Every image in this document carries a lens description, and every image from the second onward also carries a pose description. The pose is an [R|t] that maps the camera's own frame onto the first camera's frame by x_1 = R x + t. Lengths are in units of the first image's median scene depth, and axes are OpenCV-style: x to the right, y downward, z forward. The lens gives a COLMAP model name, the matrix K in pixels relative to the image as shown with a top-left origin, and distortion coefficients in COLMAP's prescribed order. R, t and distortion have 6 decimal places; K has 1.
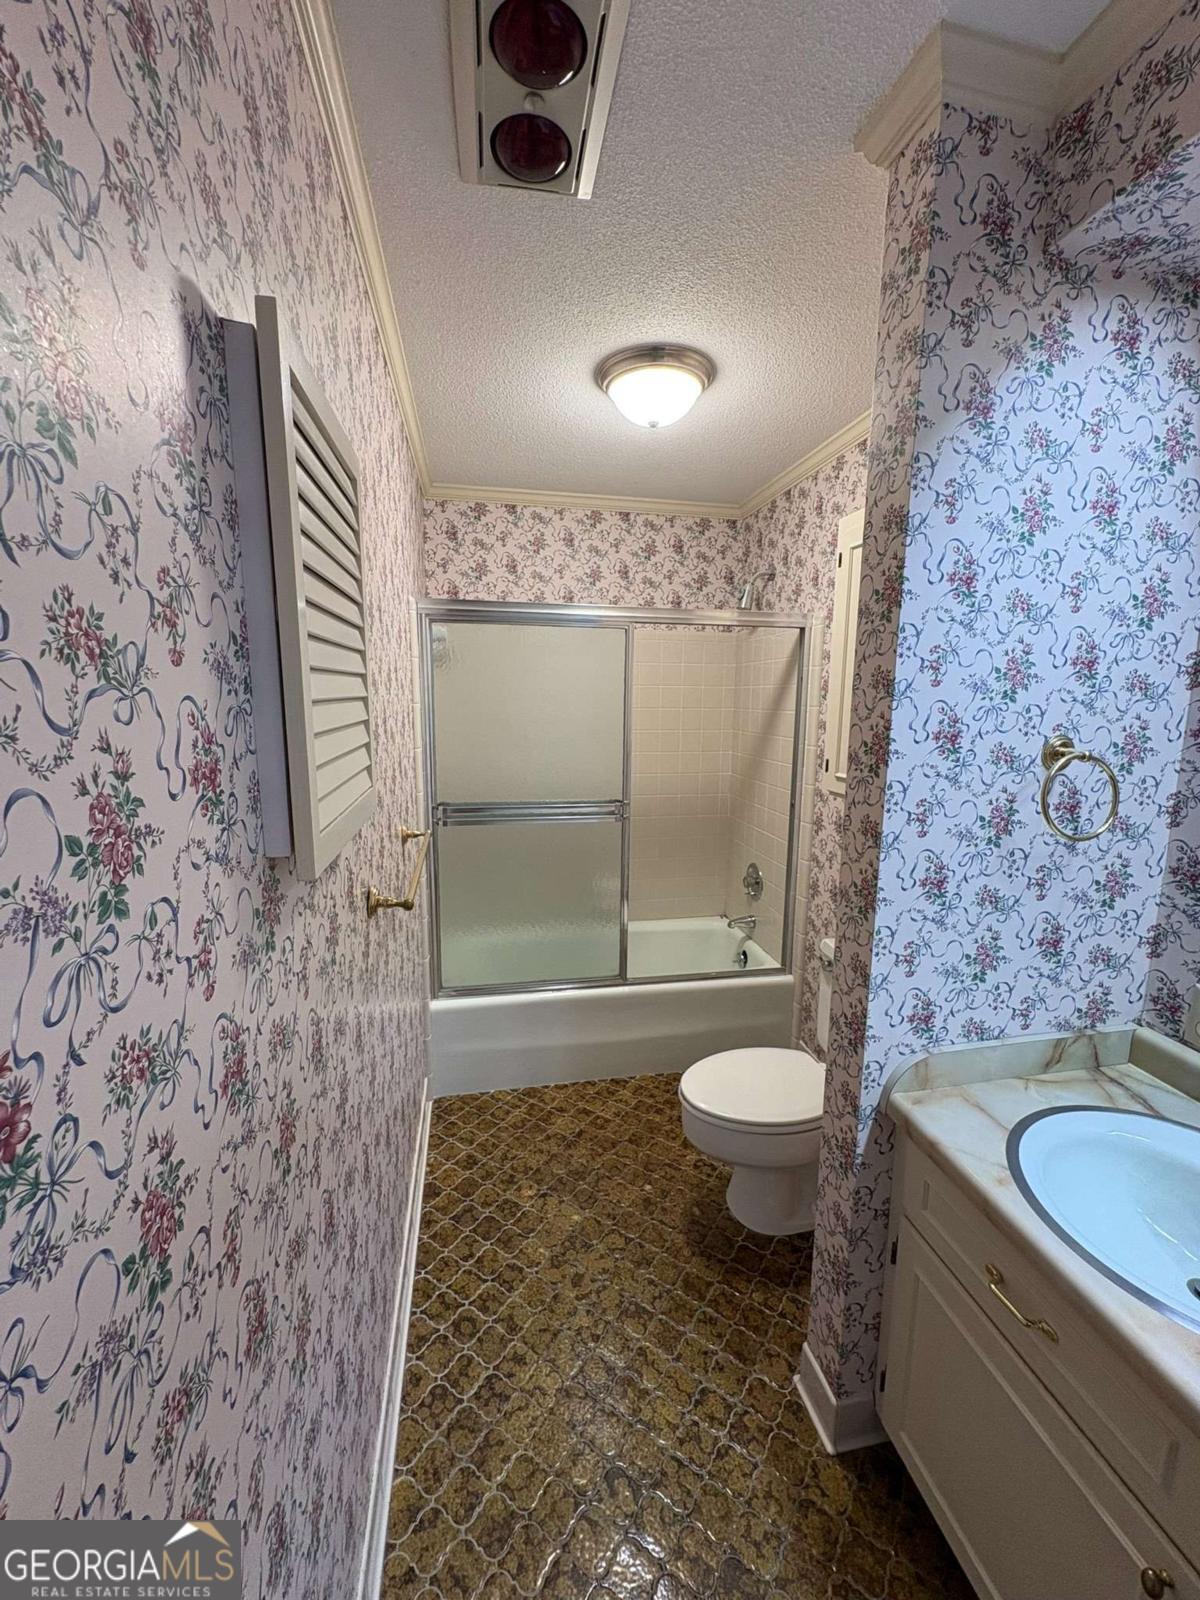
lens RADIAL K [[645.6, 0, 601.3], [0, 645.6, 795.8], [0, 0, 1]] dist [0.002244, 0.000115]
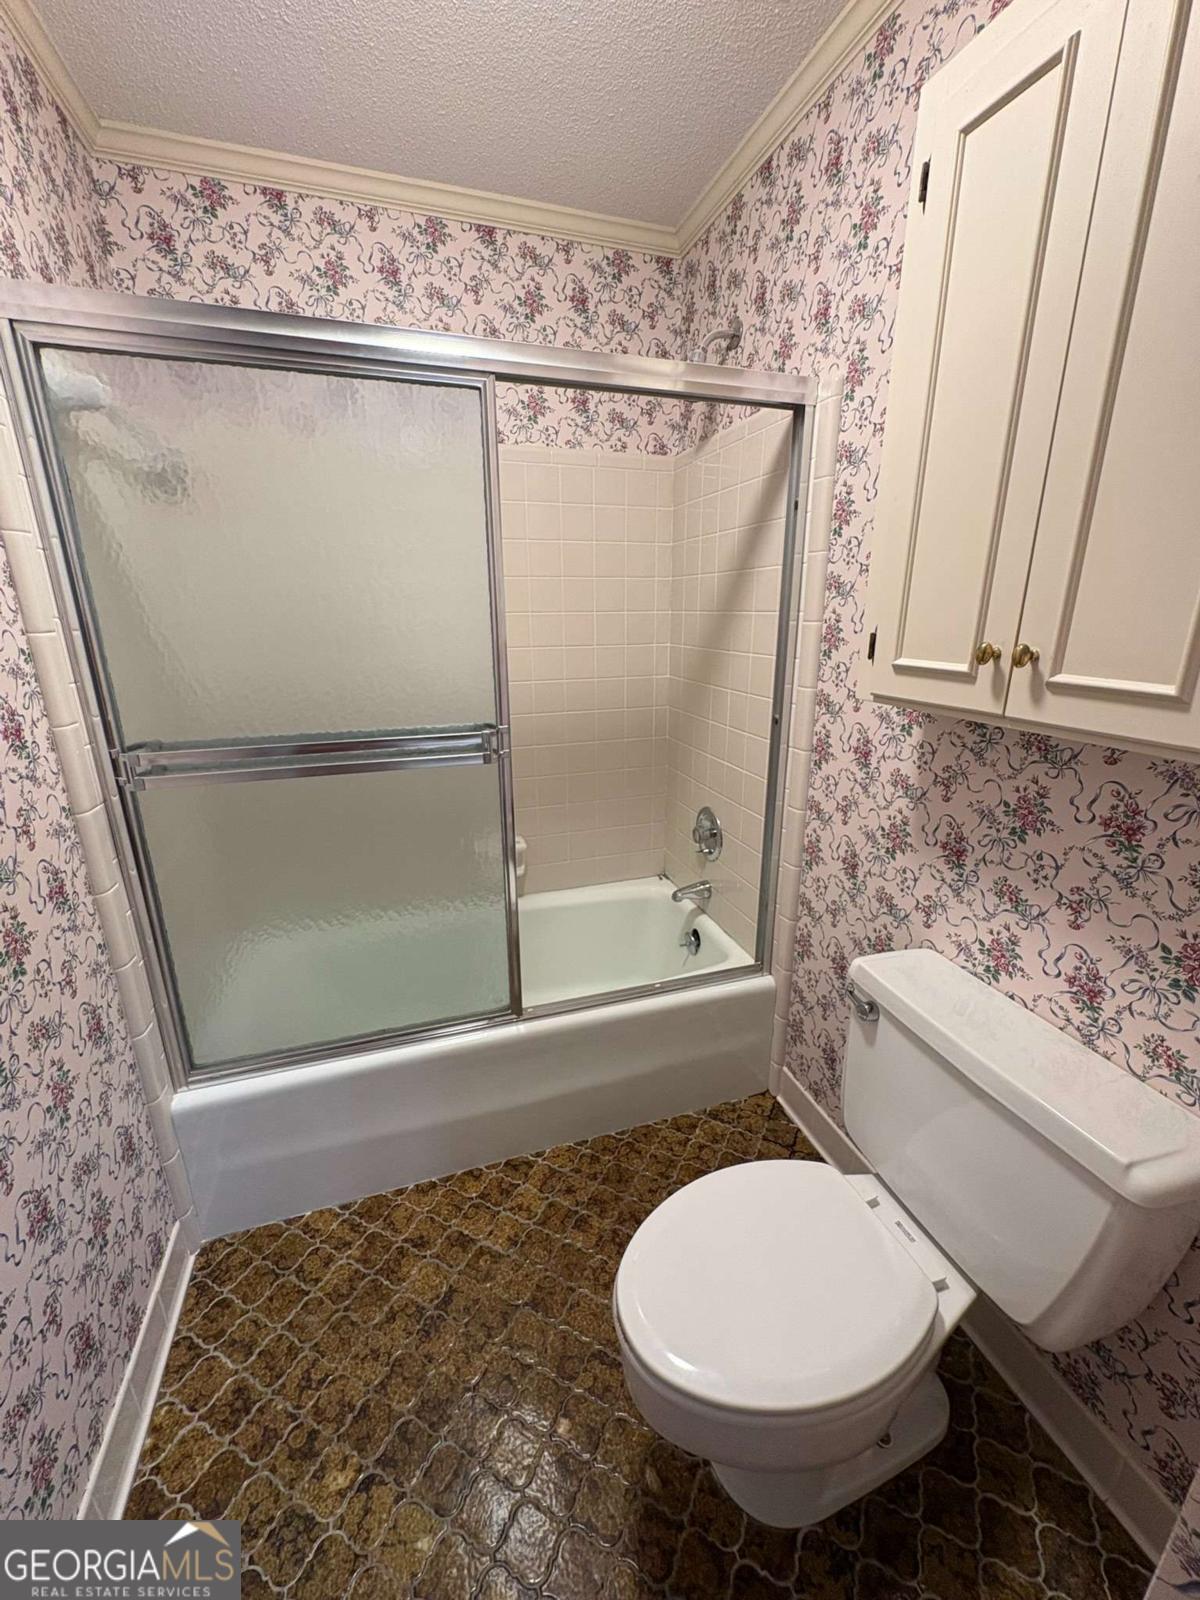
lens RADIAL K [[645.6, 0, 599.2], [0, 645.6, 799.7], [0, 0, 1]] dist [0.002244, 0.000115]
pose [[0.992000, -0.051964, 0.115043, 0.051041], [0.035802, 0.989738, 0.138338, -0.002962], [-0.121051, -0.133113, 0.983681, 0.399422]]
